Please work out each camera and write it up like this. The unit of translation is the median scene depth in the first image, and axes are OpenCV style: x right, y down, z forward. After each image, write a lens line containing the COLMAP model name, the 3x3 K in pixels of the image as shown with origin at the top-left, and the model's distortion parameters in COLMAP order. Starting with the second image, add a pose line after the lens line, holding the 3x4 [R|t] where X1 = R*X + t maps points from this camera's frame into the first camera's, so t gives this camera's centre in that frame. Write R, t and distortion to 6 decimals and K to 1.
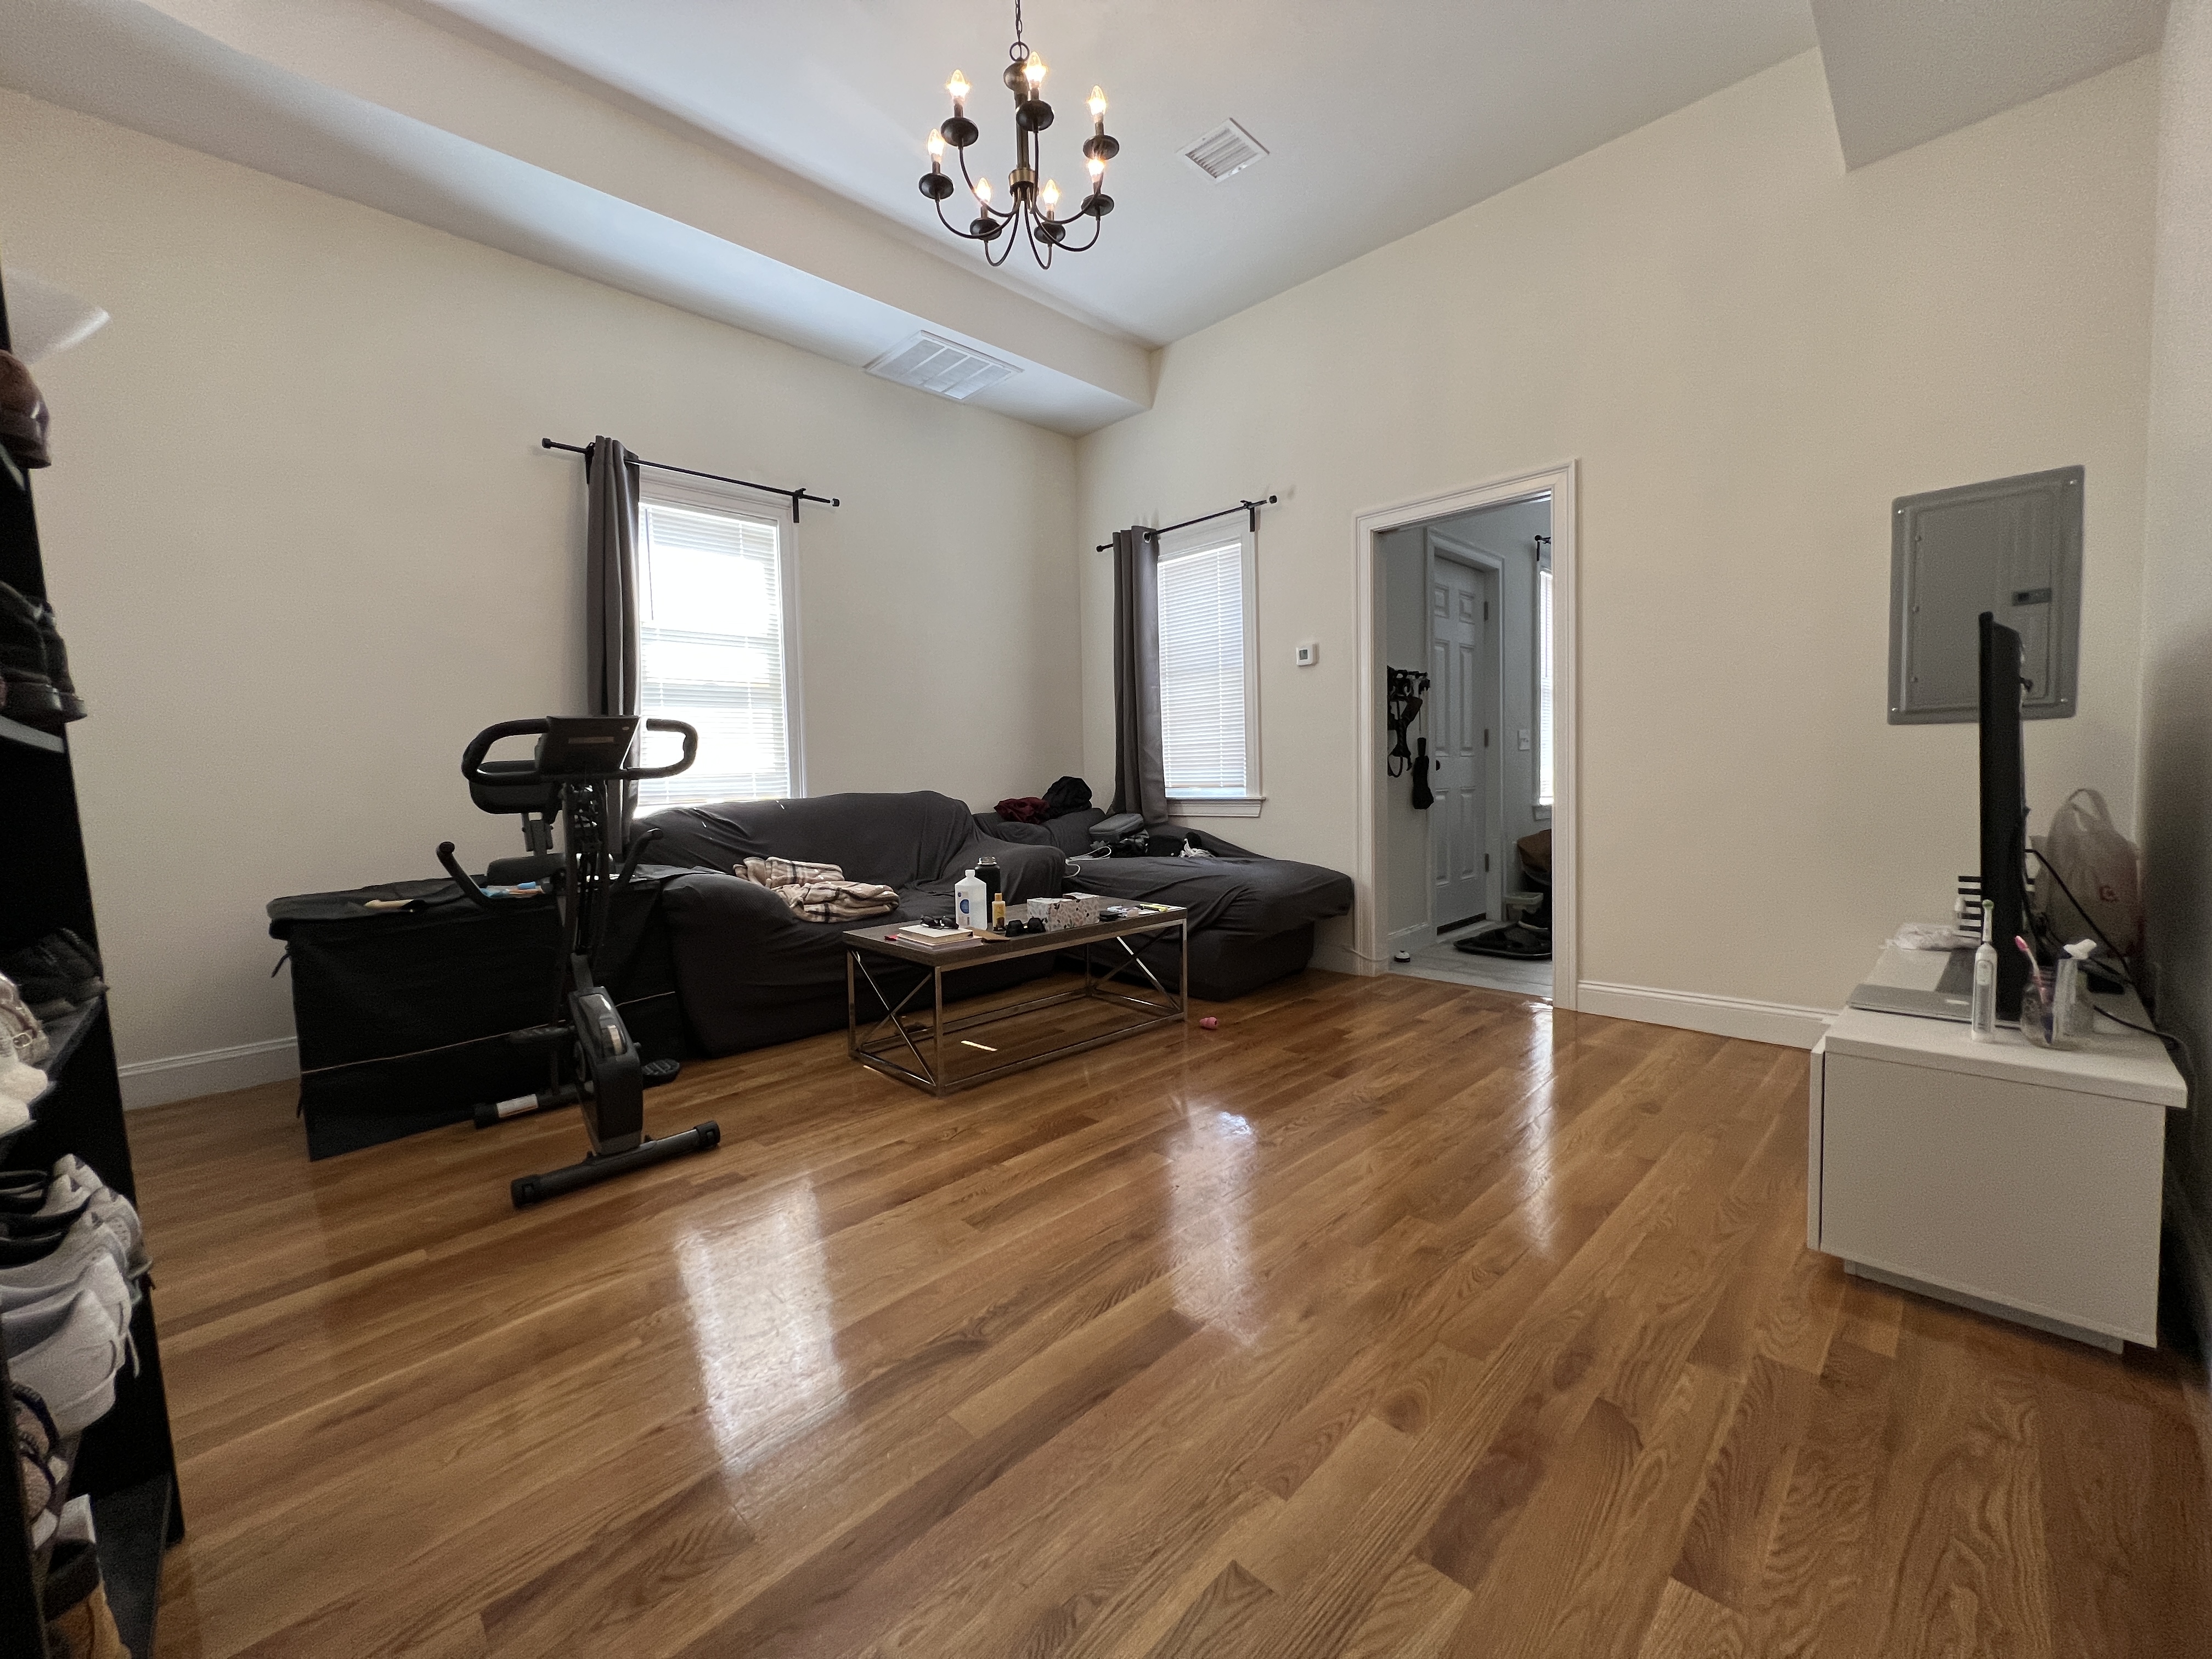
lens RADIAL K [[883.1, 0, 1099.0], [0, 883.1, 826.5], [0, 0, 1]] dist [-0.000003, 0.000014]
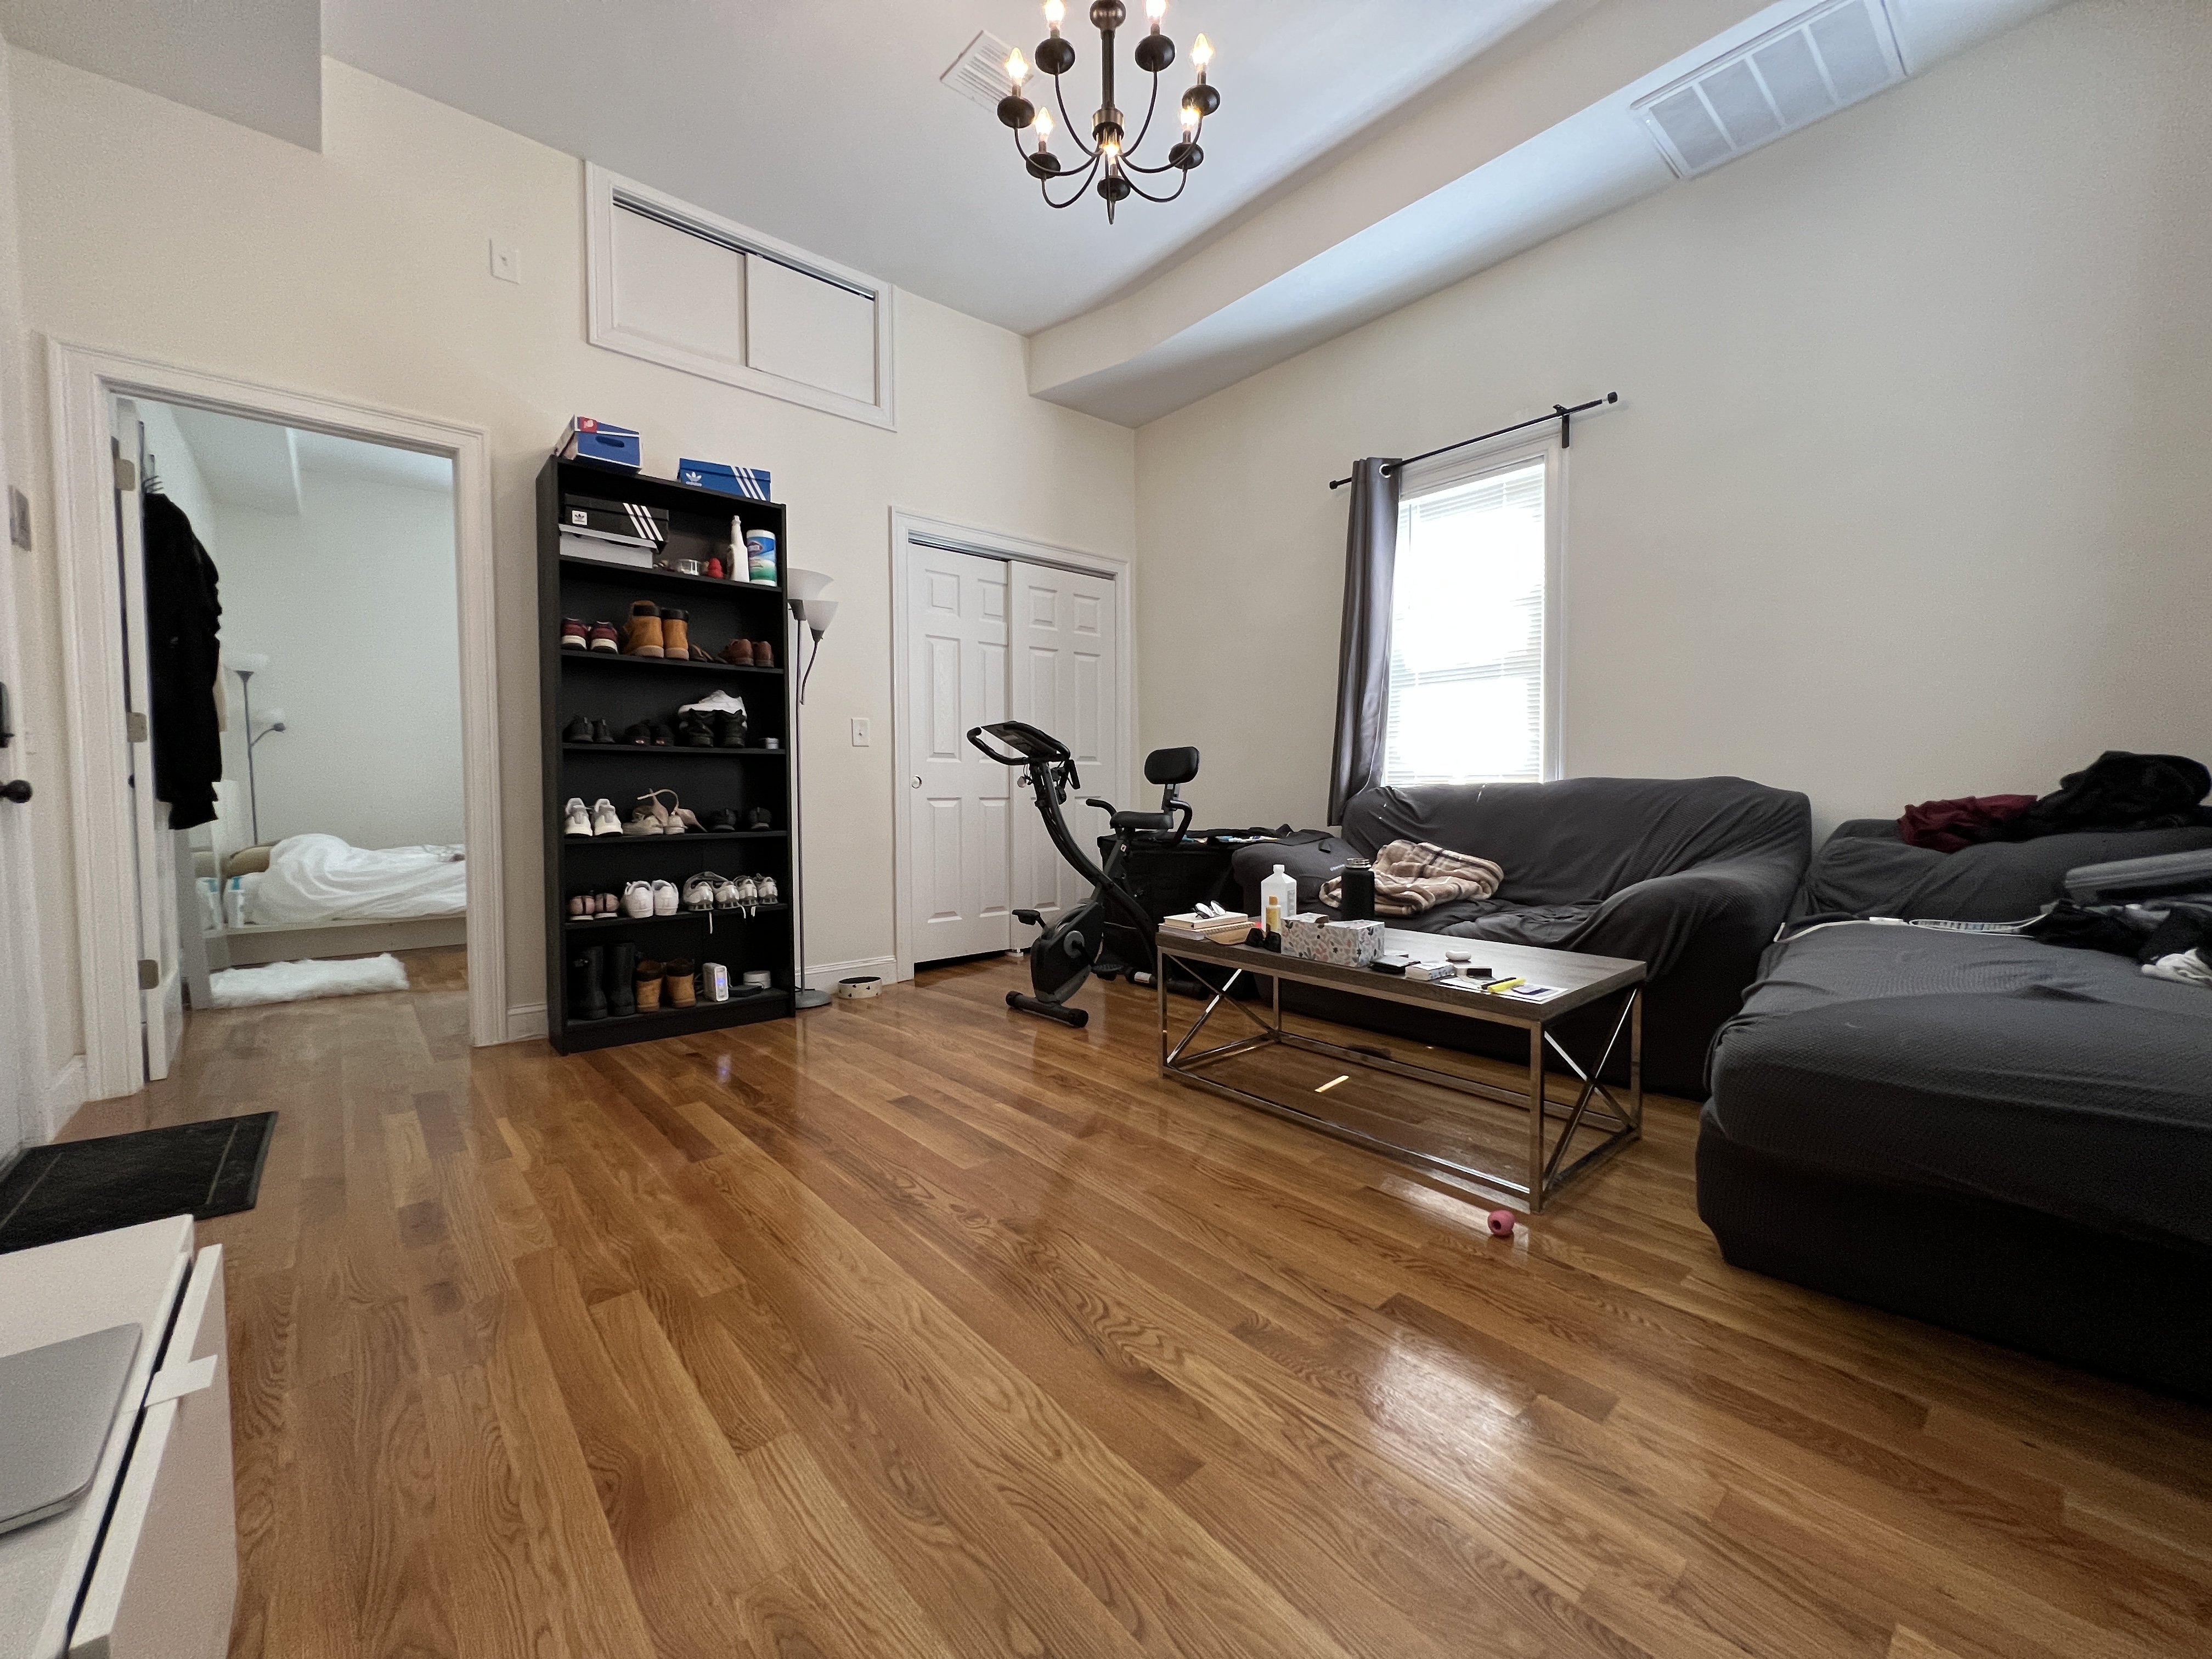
lens RADIAL K [[883.1, 0, 1099.0], [0, 883.1, 826.5], [0, 0, 1]] dist [-0.000003, 0.000014]
pose [[-0.064811, 0.072941, -0.995228, 0.599168], [-0.050962, 0.995782, 0.076300, -0.037938], [0.996595, 0.055664, -0.060821, 0.720612]]
